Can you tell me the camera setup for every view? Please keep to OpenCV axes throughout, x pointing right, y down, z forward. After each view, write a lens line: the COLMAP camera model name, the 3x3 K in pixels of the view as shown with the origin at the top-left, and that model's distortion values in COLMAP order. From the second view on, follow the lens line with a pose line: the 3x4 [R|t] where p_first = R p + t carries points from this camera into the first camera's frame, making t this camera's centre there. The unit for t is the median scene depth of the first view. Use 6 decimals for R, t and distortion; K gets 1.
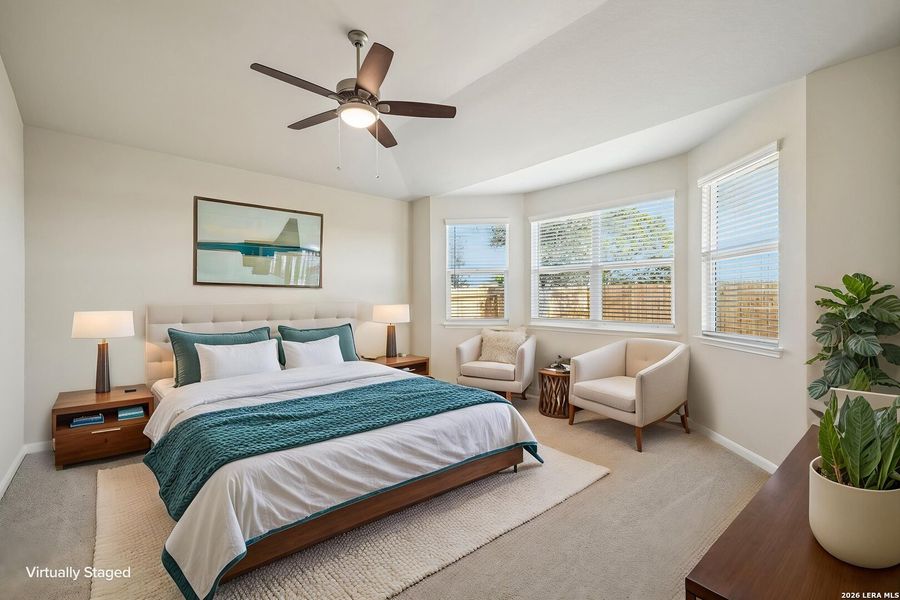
lens RADIAL K [[417.4, 0, 448.8], [0, 417.4, 304.7], [0, 0, 1]] dist [0.001215, 0.000320]
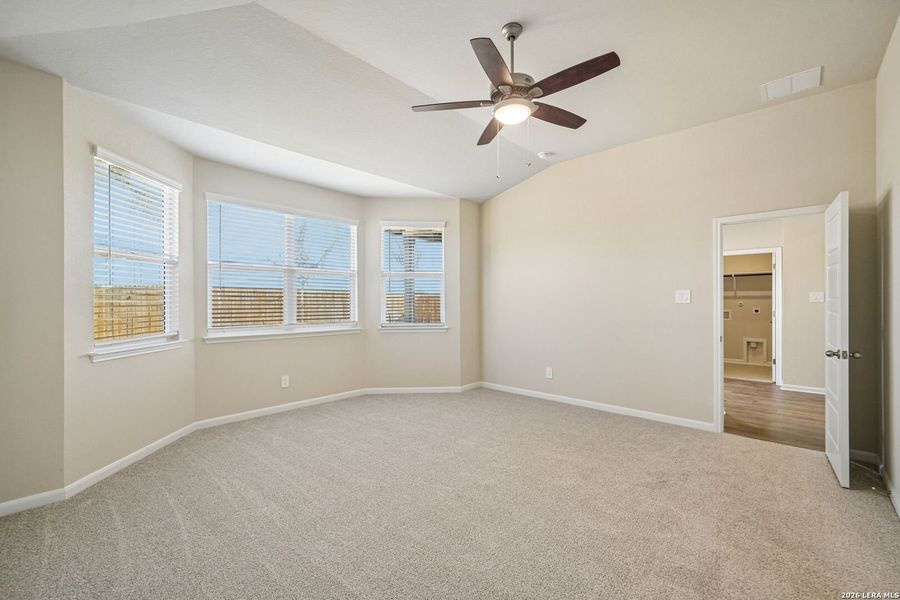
lens RADIAL K [[417.4, 0, 448.8], [0, 417.4, 304.7], [0, 0, 1]] dist [0.001215, 0.000320]
pose [[-0.175687, -0.003670, 0.984439, -0.694664], [0.015186, 0.999864, 0.006437, -0.009538], [-0.984329, 0.016081, -0.175607, 0.803510]]
